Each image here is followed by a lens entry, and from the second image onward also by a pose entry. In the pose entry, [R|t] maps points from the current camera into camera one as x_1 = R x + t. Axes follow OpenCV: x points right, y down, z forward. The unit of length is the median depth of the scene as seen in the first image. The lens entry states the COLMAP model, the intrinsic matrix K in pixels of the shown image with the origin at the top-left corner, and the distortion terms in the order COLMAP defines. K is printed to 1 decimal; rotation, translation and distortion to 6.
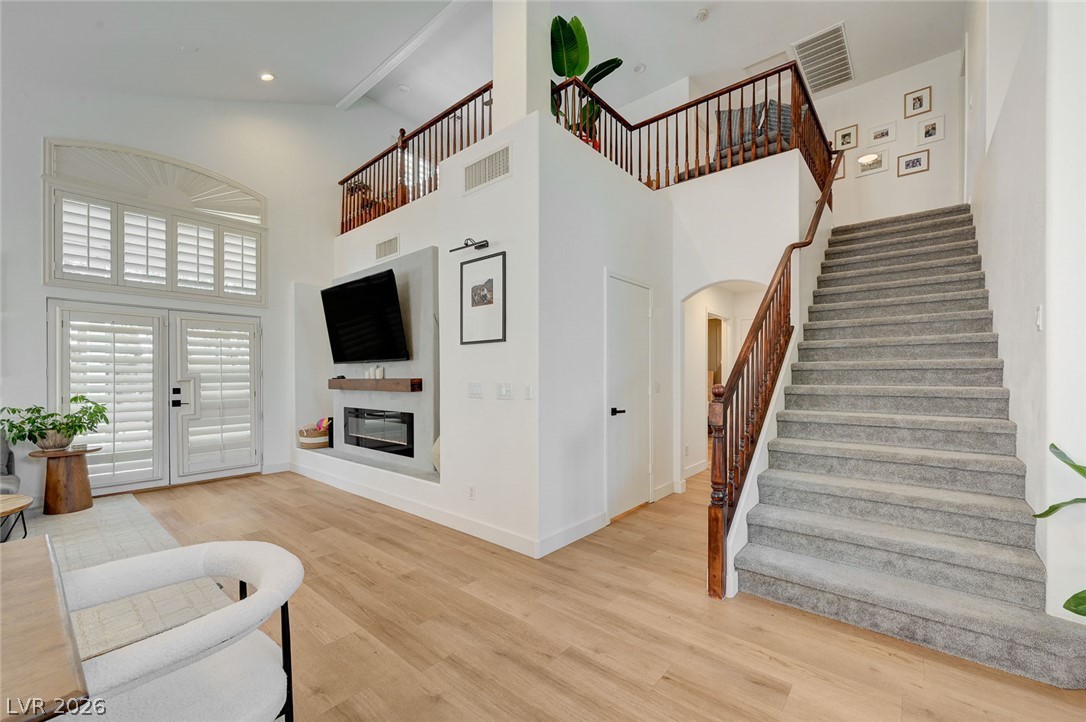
lens RADIAL K [[431.4, 0, 539.0], [0, 431.4, 371.3], [0, 0, 1]] dist [-0.001890, -0.000264]
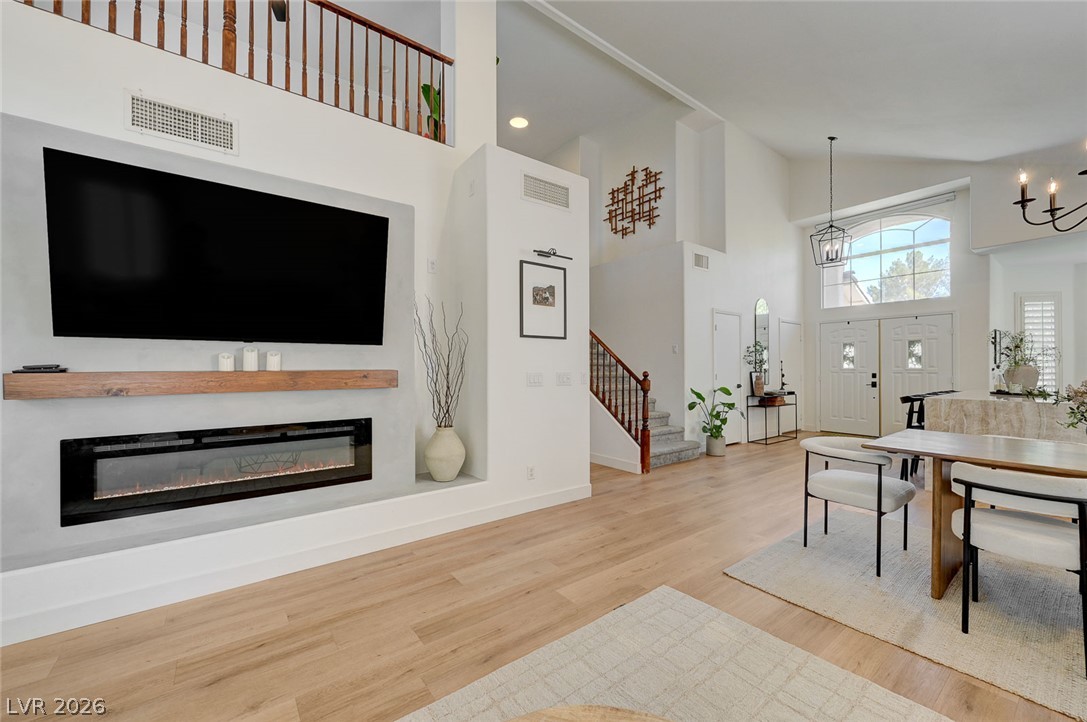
lens RADIAL K [[431.8, 0, 539.5], [0, 431.8, 371.3], [0, 0, 1]] dist [-0.001890, -0.000264]
pose [[0.215030, 0.008186, 0.976573, -1.235586], [0.000537, 0.999964, -0.008500, 0.032202], [-0.976607, 0.002352, 0.215018, 0.747463]]
